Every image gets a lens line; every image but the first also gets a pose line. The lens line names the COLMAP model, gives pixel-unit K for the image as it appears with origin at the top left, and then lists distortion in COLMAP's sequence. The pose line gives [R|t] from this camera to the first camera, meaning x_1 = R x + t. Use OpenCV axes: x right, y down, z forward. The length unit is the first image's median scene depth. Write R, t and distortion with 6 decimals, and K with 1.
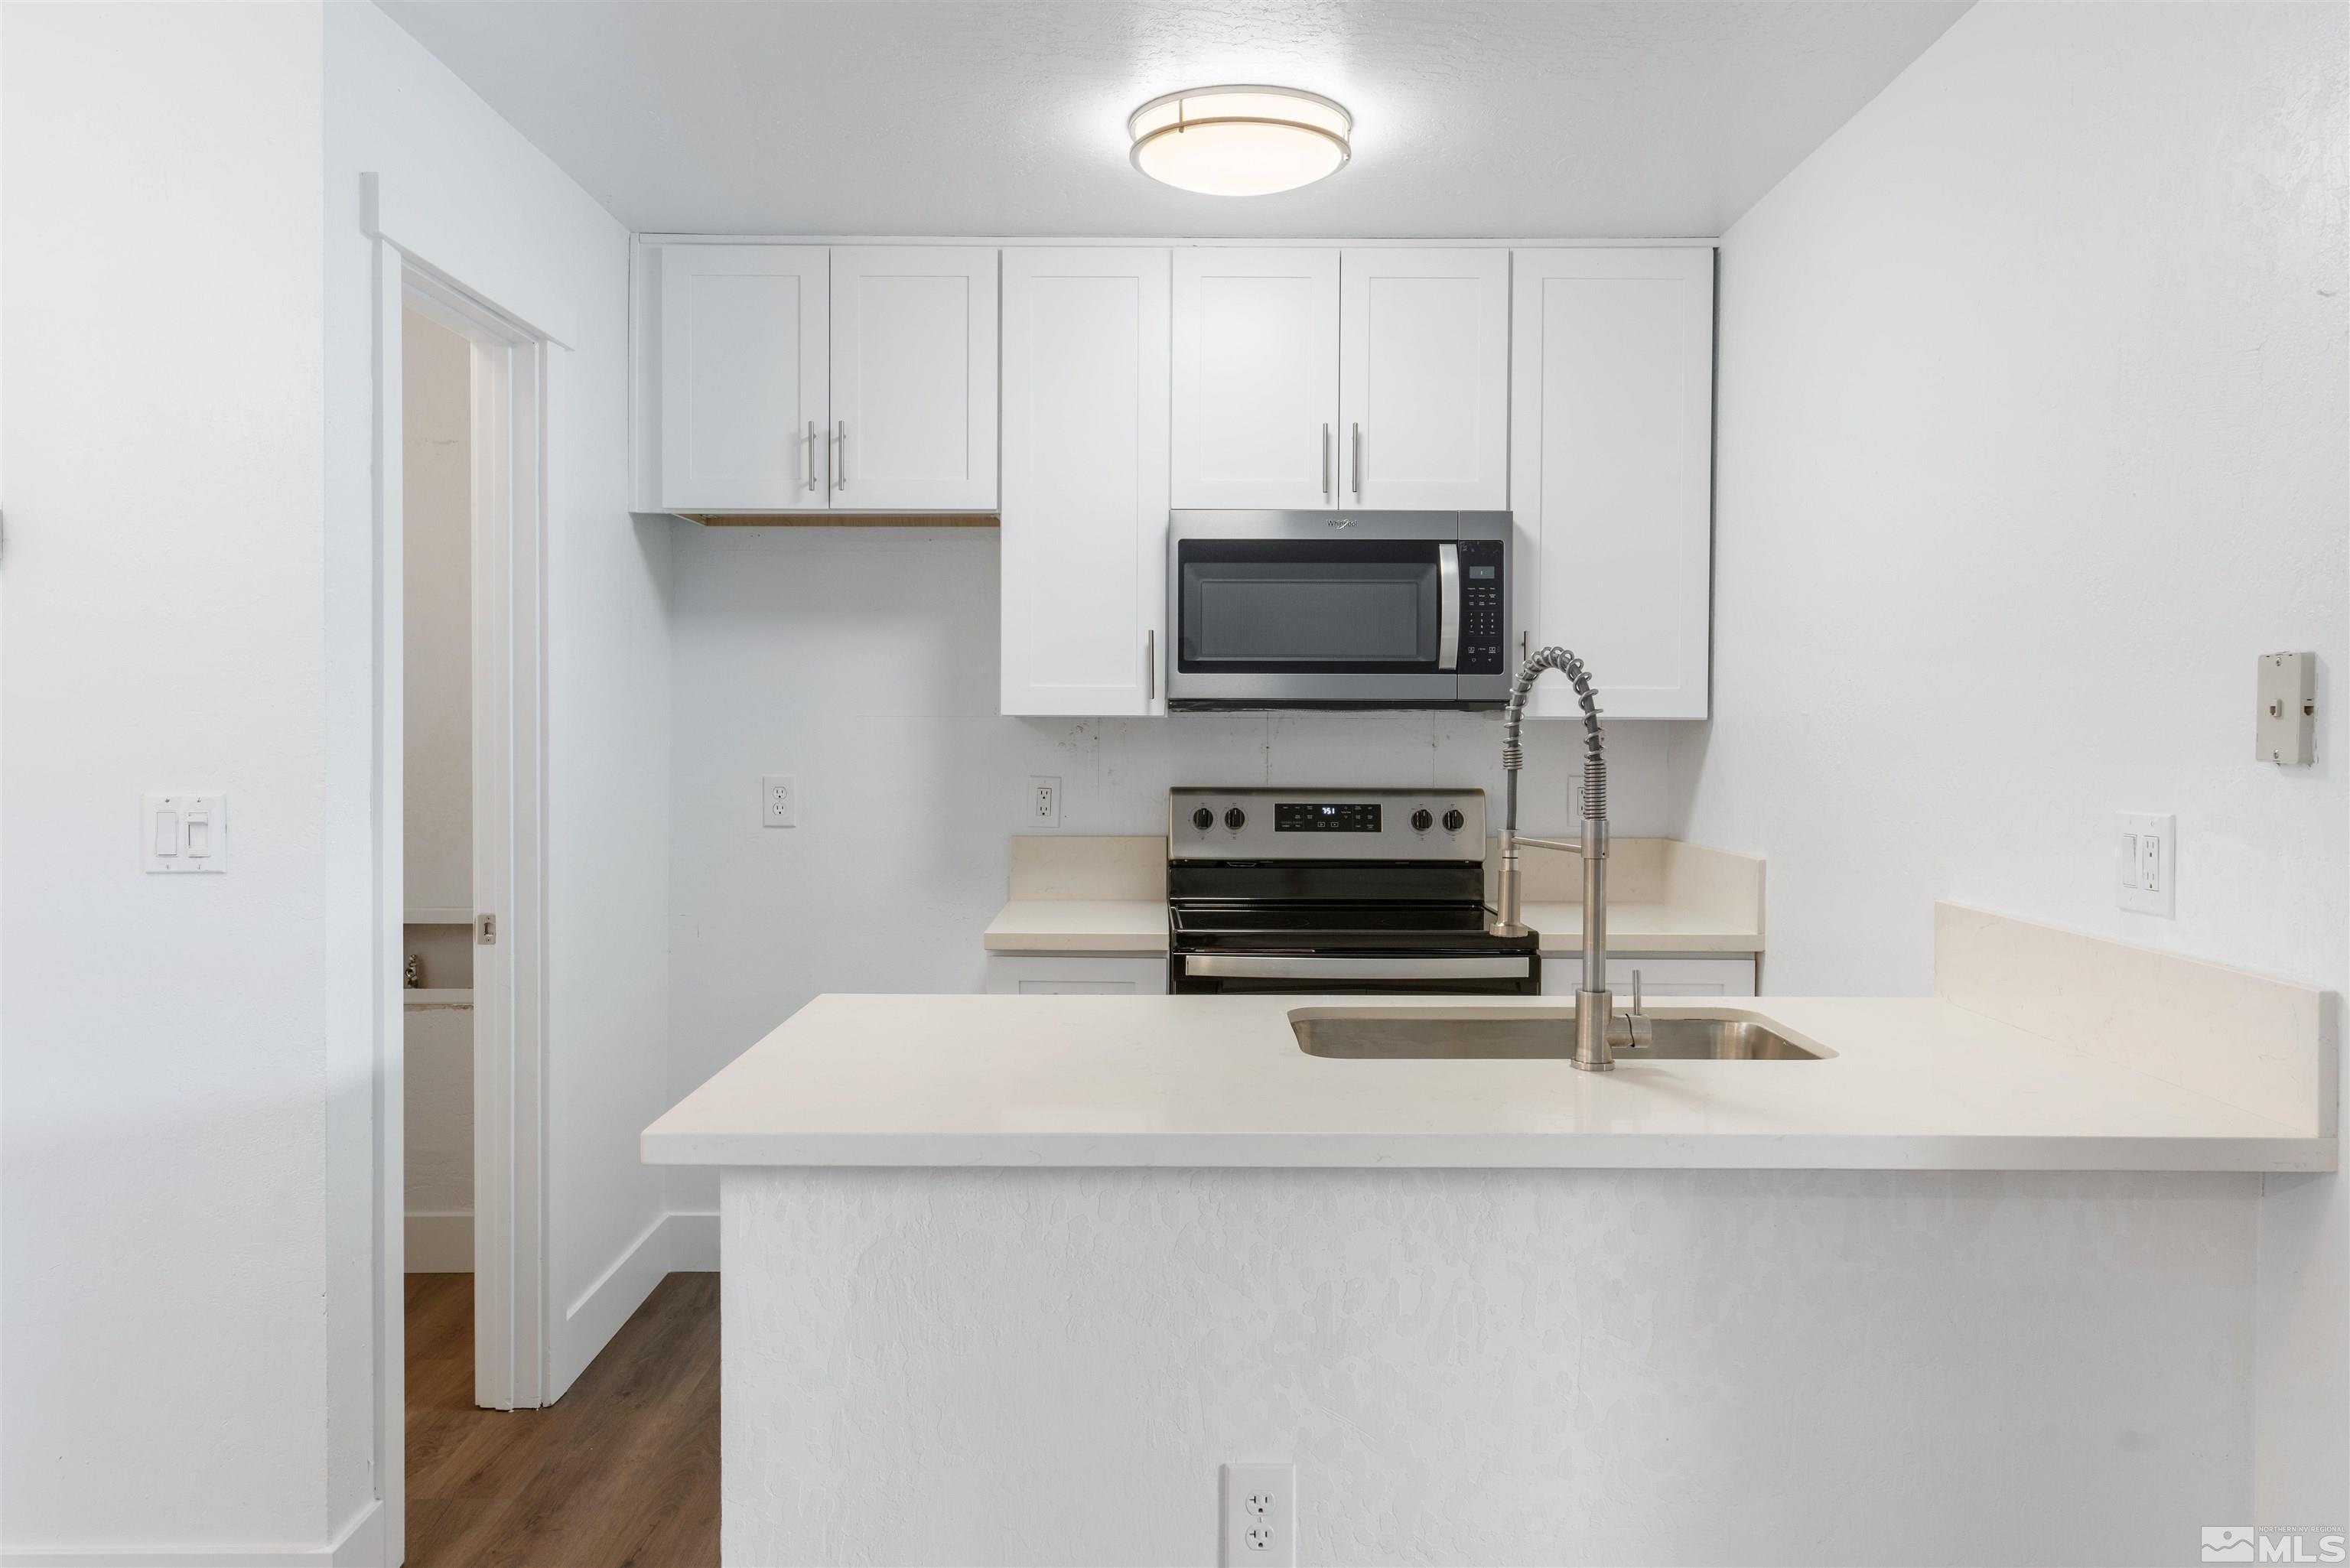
lens RADIAL K [[1672.8, 0, 1169.1], [0, 1672.8, 746.5], [0, 0, 1]] dist [-0.003959, -0.001074]
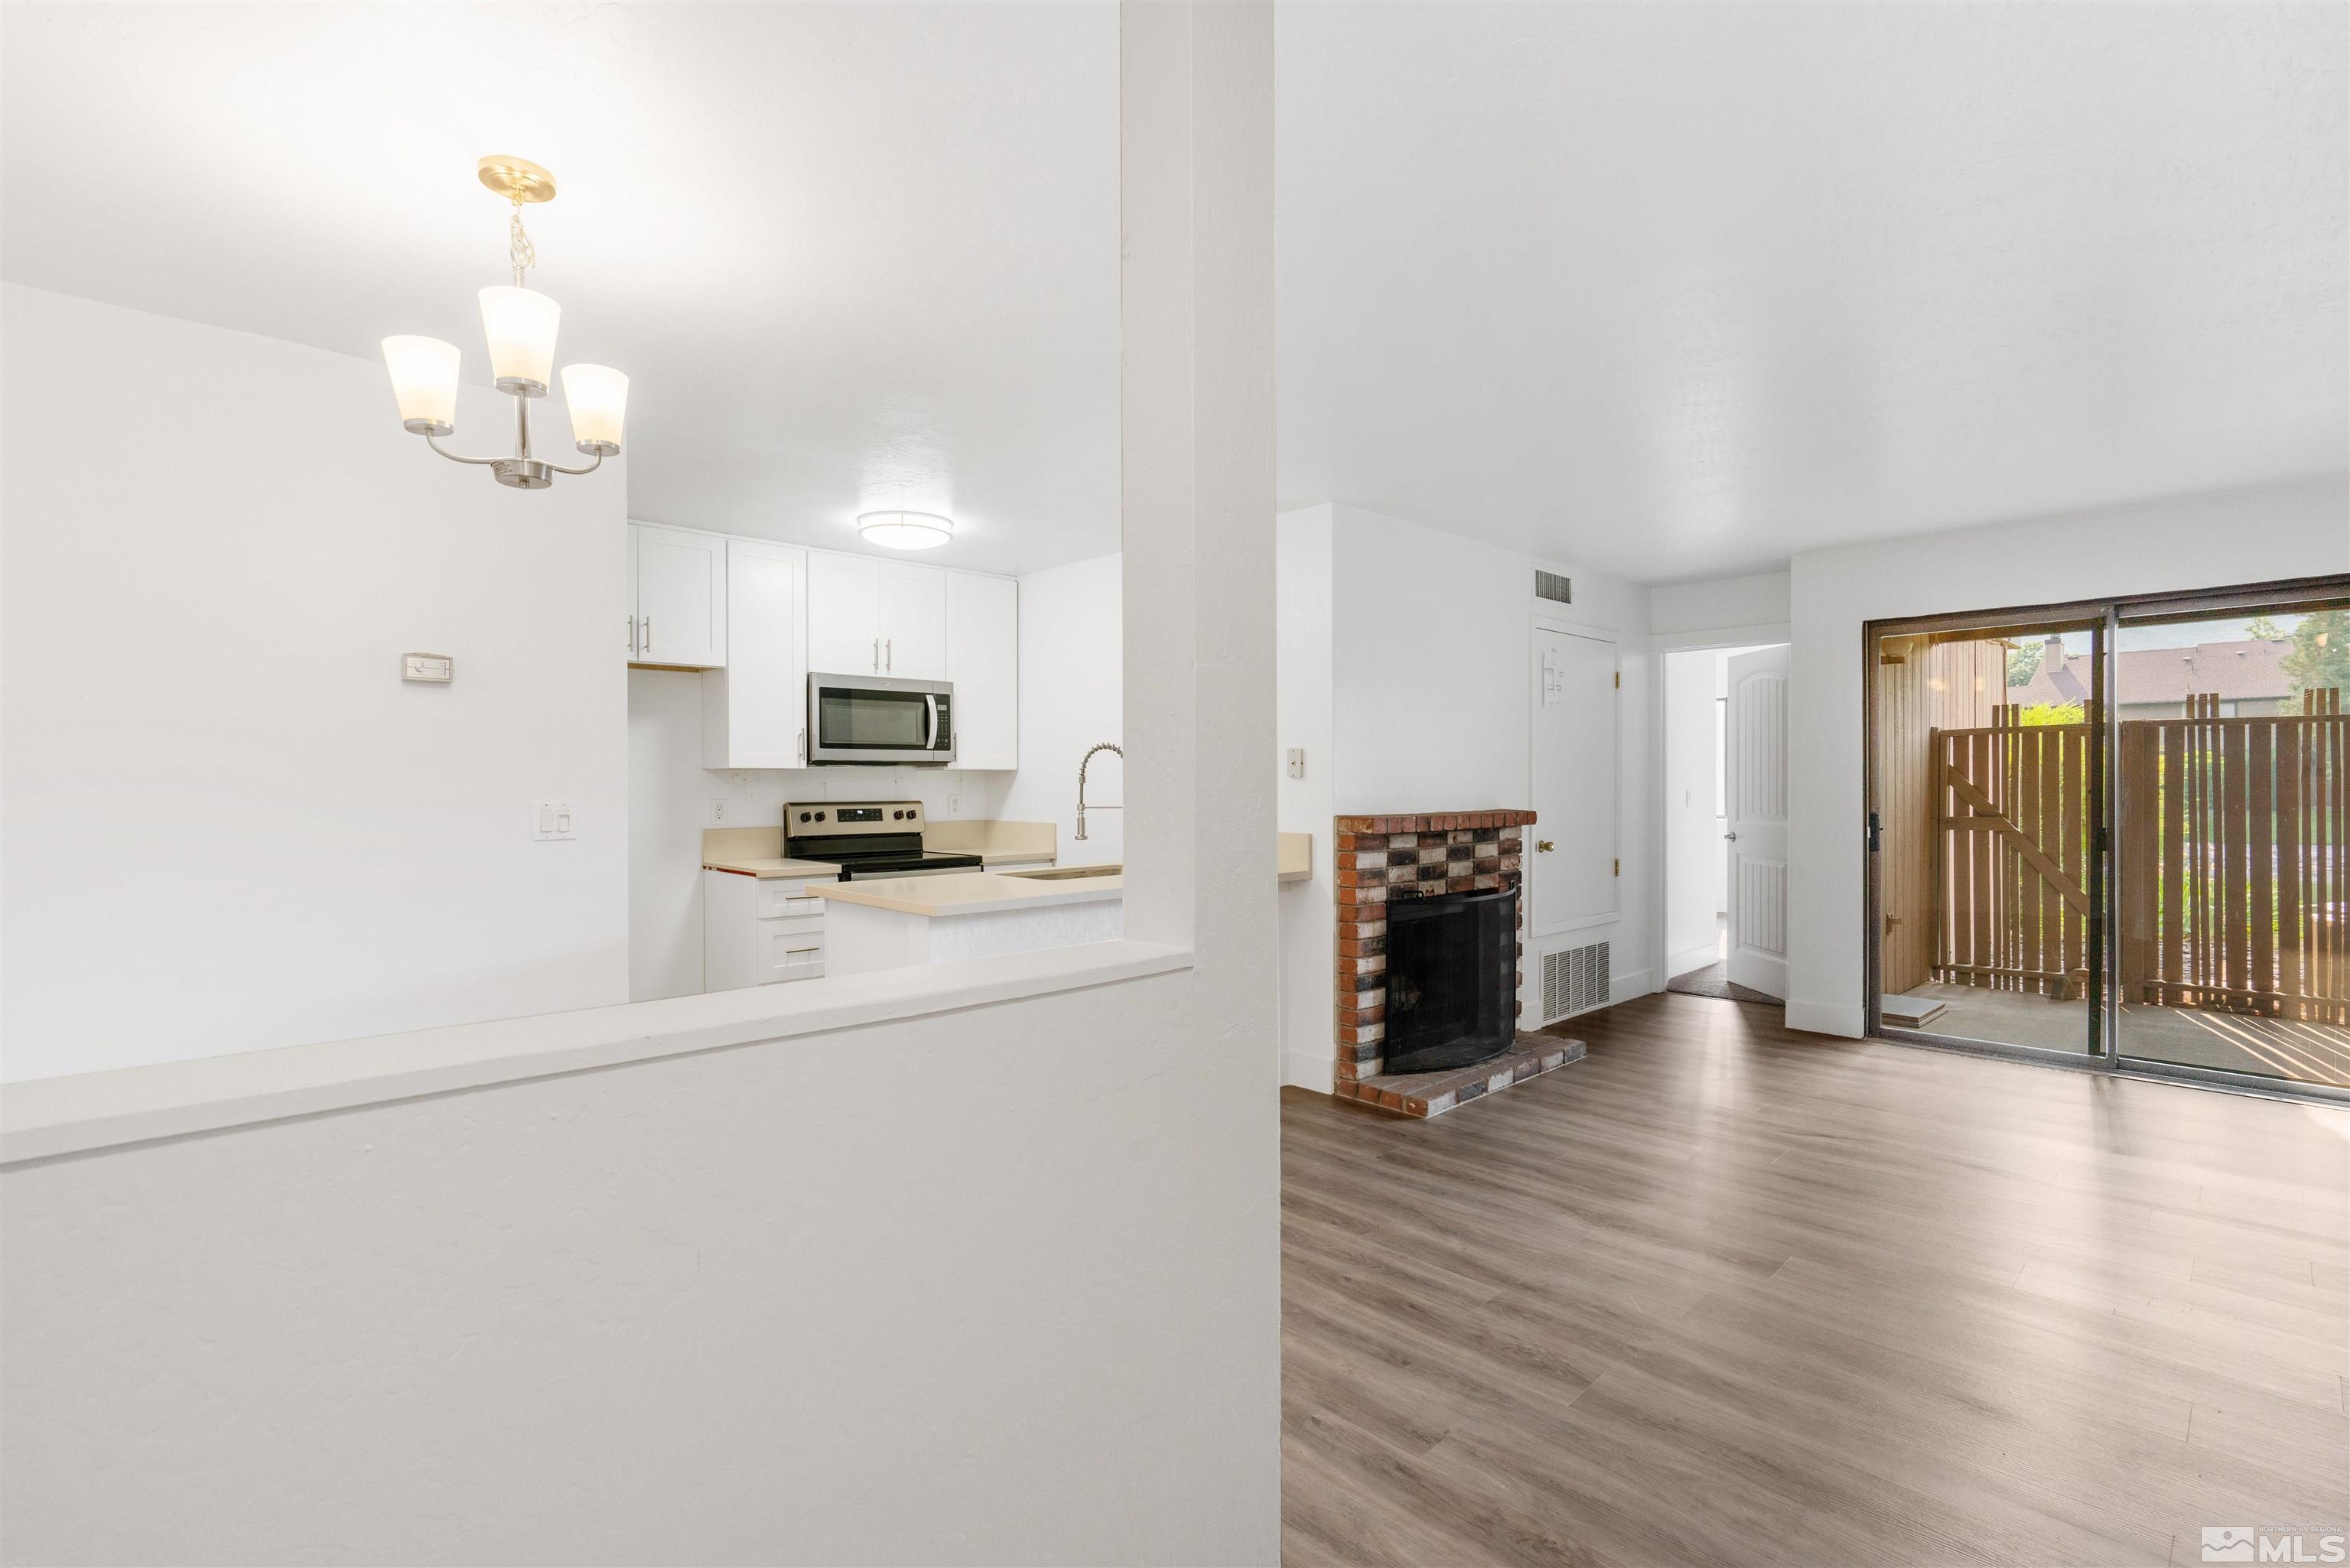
lens RADIAL K [[1070.2, 0, 1175.0], [0, 1070.2, 784.0], [0, 0, 1]] dist [-0.003141, 0.000302]
pose [[0.722988, -0.009434, 0.690796, -0.609203], [0.017829, 0.999829, -0.005005, 0.017120], [-0.690631, 0.015935, 0.723032, -0.313206]]
